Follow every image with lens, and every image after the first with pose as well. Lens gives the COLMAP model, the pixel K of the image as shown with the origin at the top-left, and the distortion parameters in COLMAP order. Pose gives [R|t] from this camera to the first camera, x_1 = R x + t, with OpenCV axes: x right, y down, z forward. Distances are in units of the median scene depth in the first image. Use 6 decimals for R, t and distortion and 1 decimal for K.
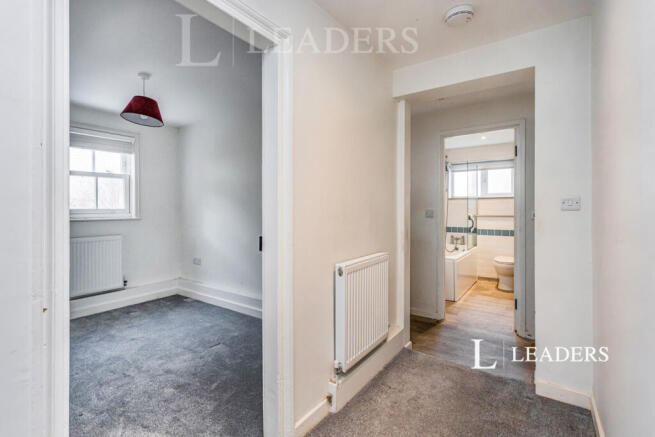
lens RADIAL K [[317.7, 0, 326.1], [0, 317.7, 212.5], [0, 0, 1]] dist [0.004889, 0.000303]
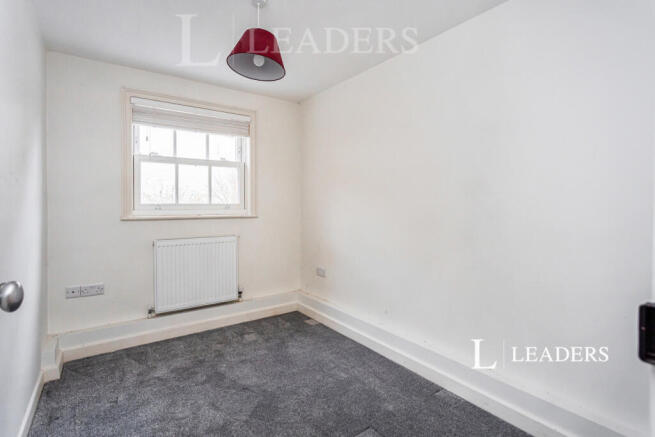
lens RADIAL K [[322.4, 0, 327.6], [0, 322.4, 216.3], [0, 0, 1]] dist [-0.003288, 0.000892]
pose [[0.949073, 0.013871, -0.314752, -0.165681], [-0.007761, 0.999756, 0.020657, 0.001389], [0.314962, -0.017162, 0.948949, 0.300936]]
